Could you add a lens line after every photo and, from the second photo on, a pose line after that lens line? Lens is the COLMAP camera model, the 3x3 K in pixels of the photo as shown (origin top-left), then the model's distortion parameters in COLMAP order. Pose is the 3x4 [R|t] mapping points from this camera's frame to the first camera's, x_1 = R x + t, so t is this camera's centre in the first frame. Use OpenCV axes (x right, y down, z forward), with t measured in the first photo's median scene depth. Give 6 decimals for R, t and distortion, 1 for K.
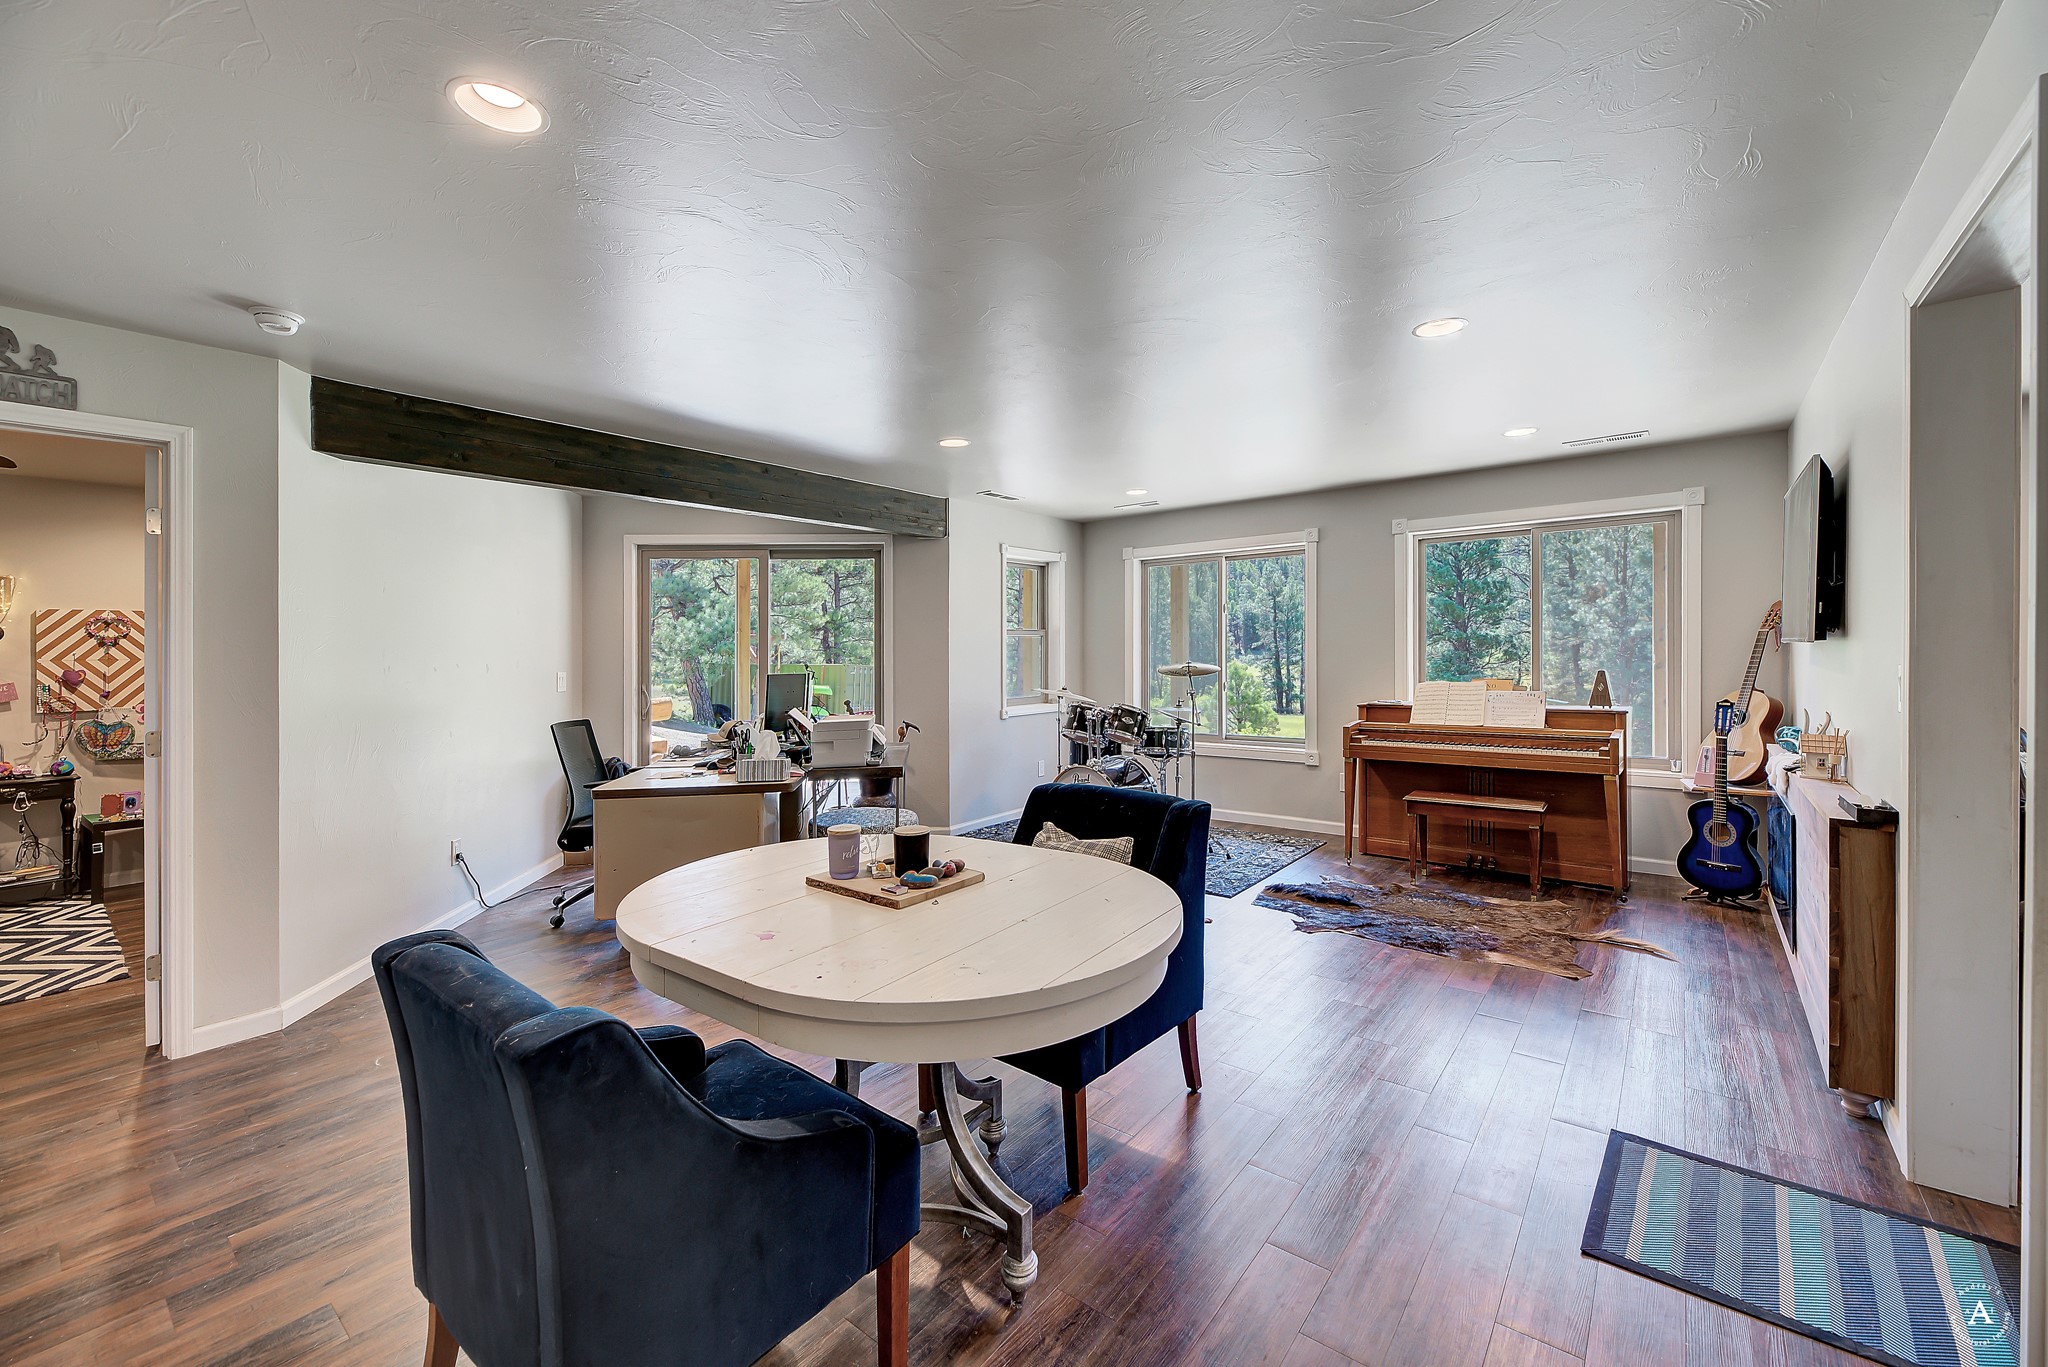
lens RADIAL K [[822.1, 0, 1038.0], [0, 822.1, 645.7], [0, 0, 1]] dist [0.000485, -0.000079]
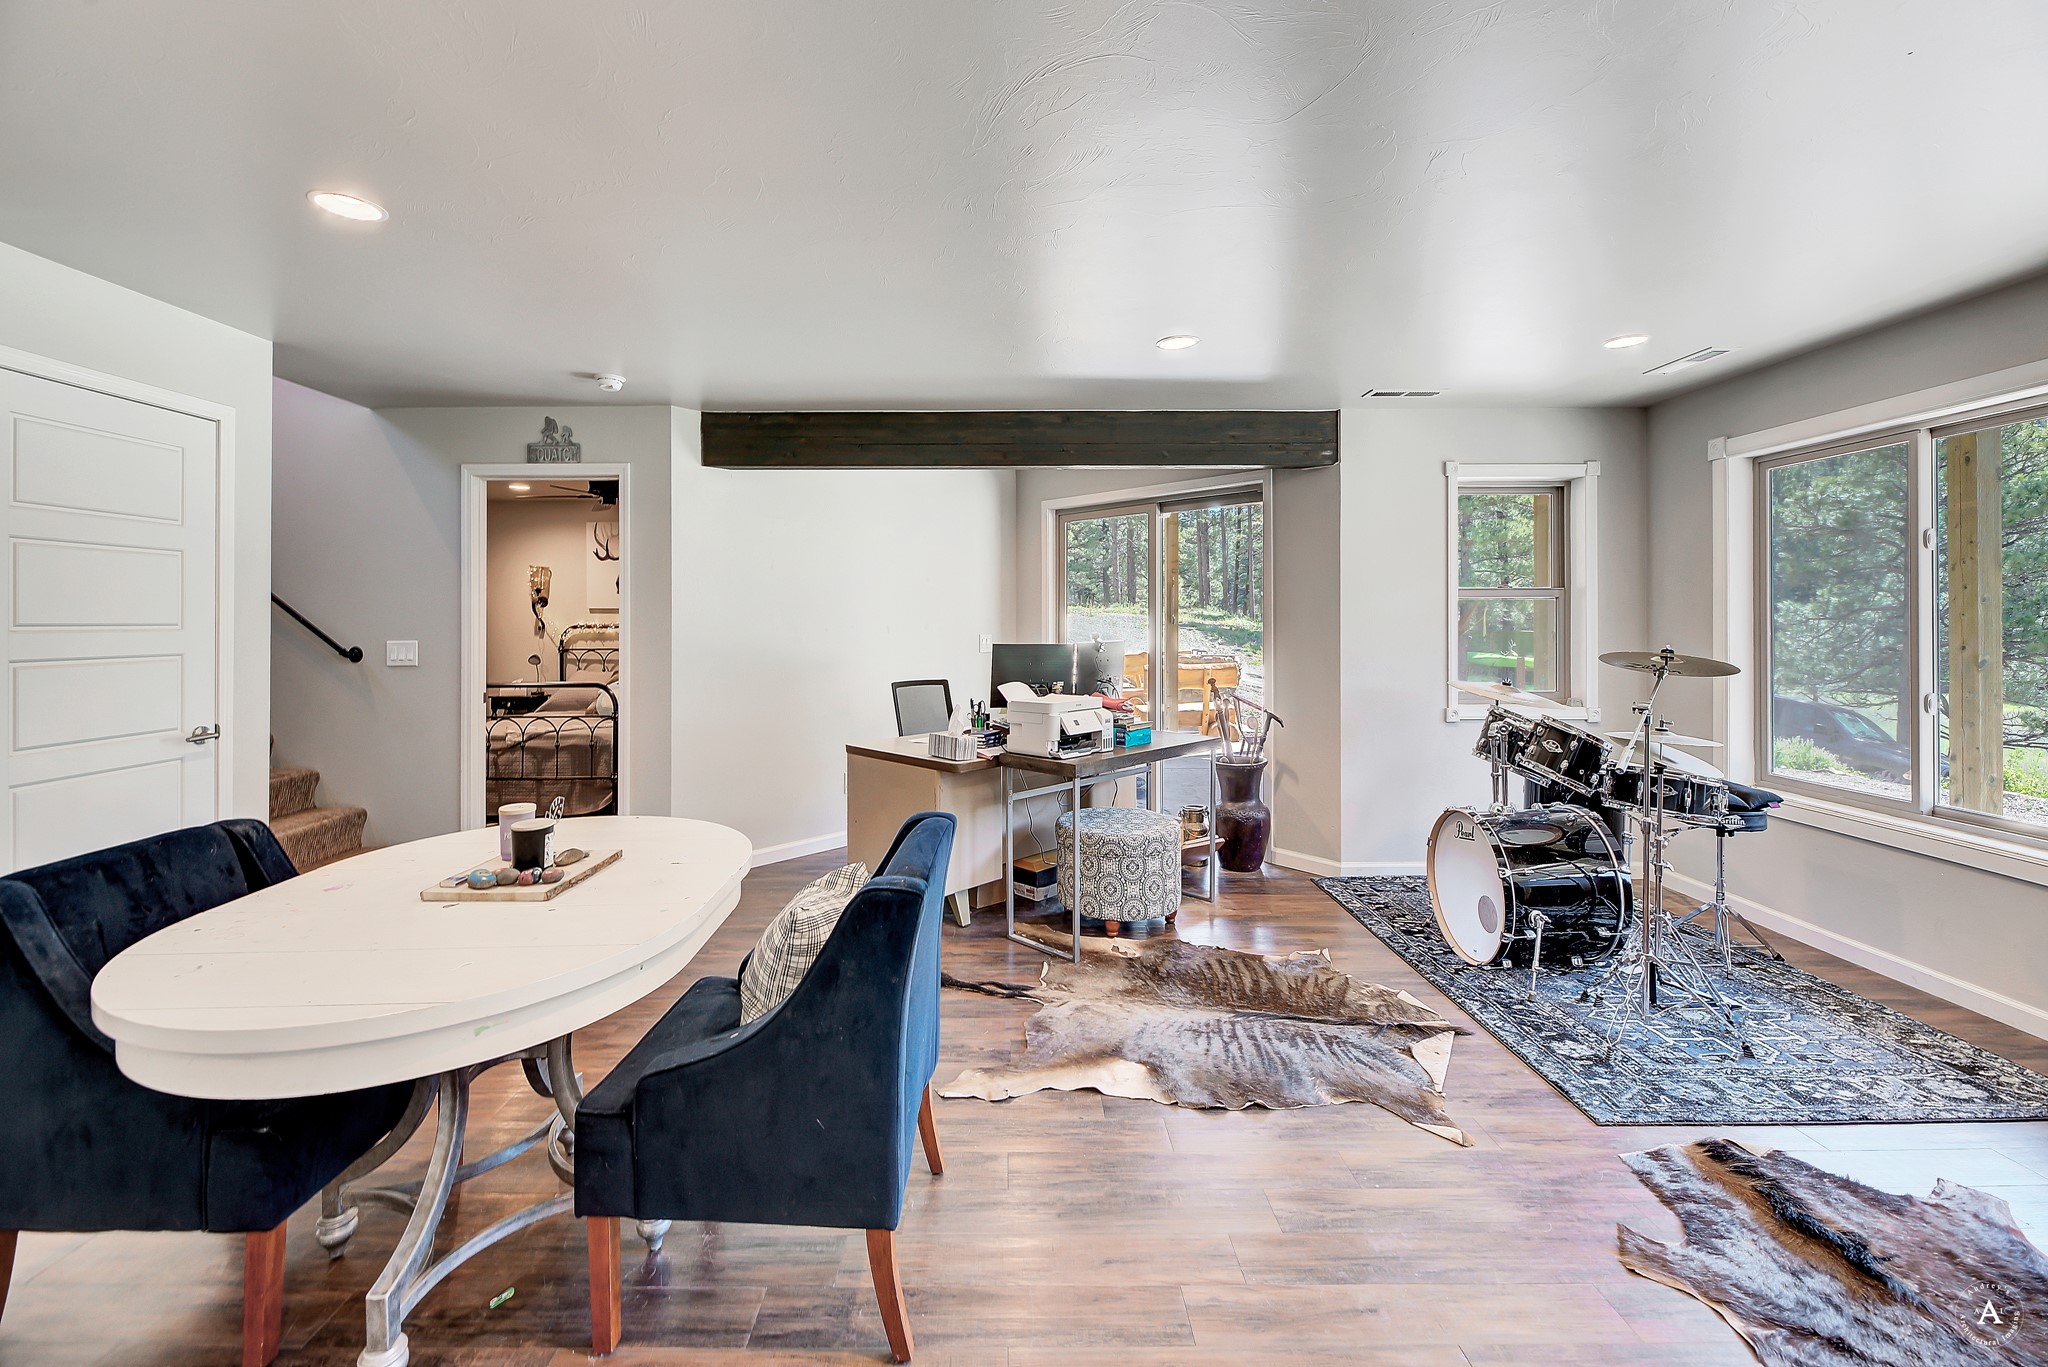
lens RADIAL K [[875.9, 0, 988.6], [0, 875.9, 609.4], [0, 0, 1]] dist [-0.000345, -0.000519]
pose [[0.613055, 0.006372, -0.790015, 0.350516], [-0.001921, 0.999977, 0.006575, -0.008197], [0.790038, -0.002513, 0.613053, 0.311757]]
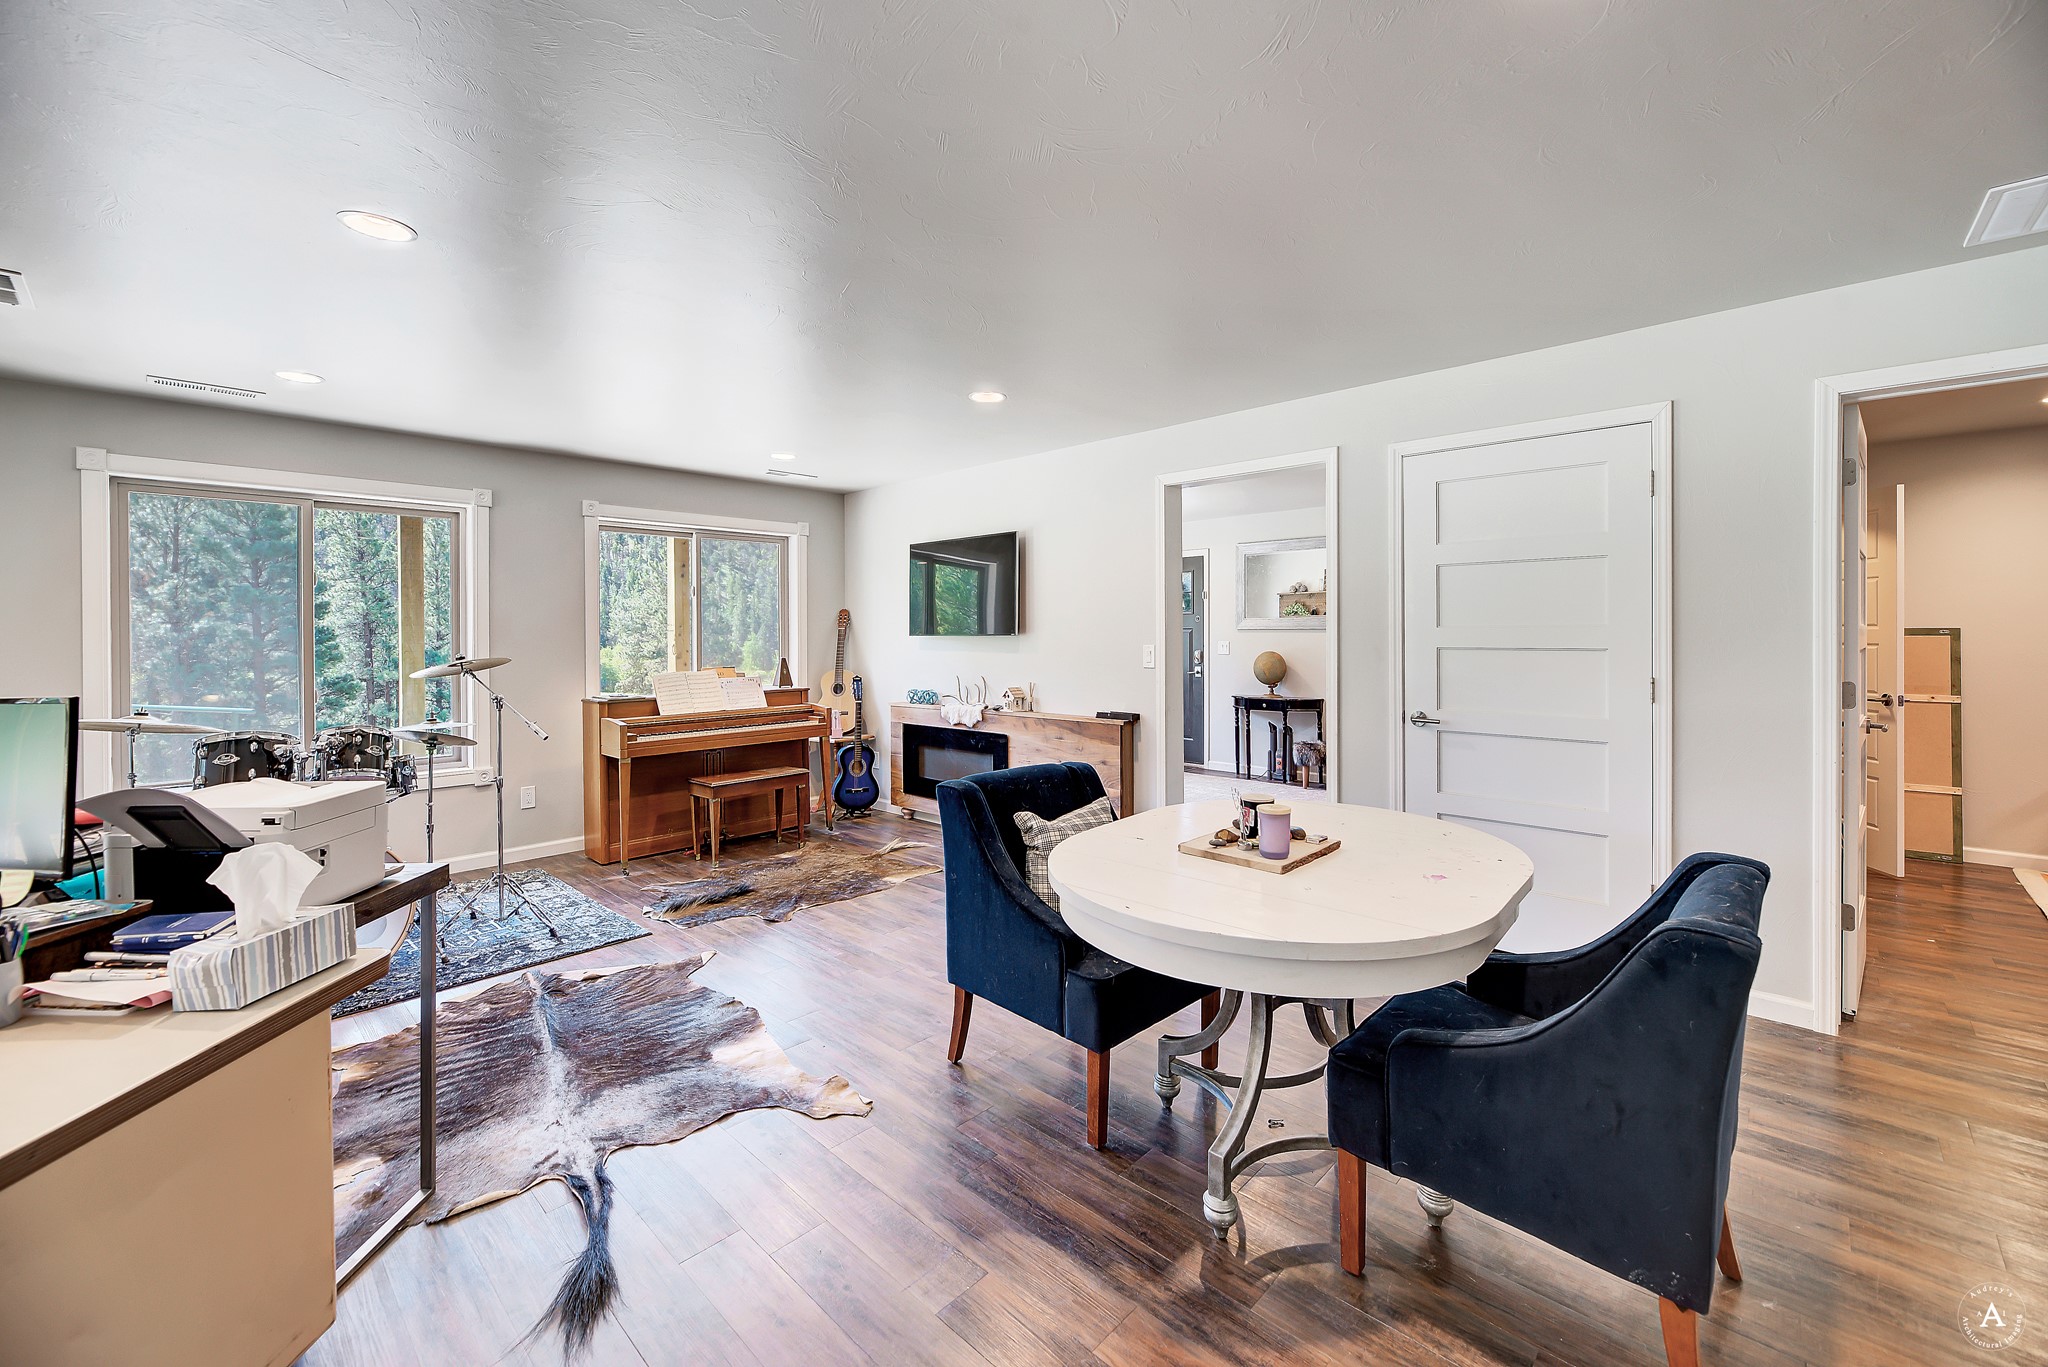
lens RADIAL K [[822.1, 0, 1038.0], [0, 822.1, 645.7], [0, 0, 1]] dist [0.000485, -0.000079]
pose [[0.082408, 0.000530, 0.996599, -0.472473], [-0.000136, 1.000000, -0.000520, 0.010650], [-0.996599, -0.000092, 0.082408, 0.446902]]
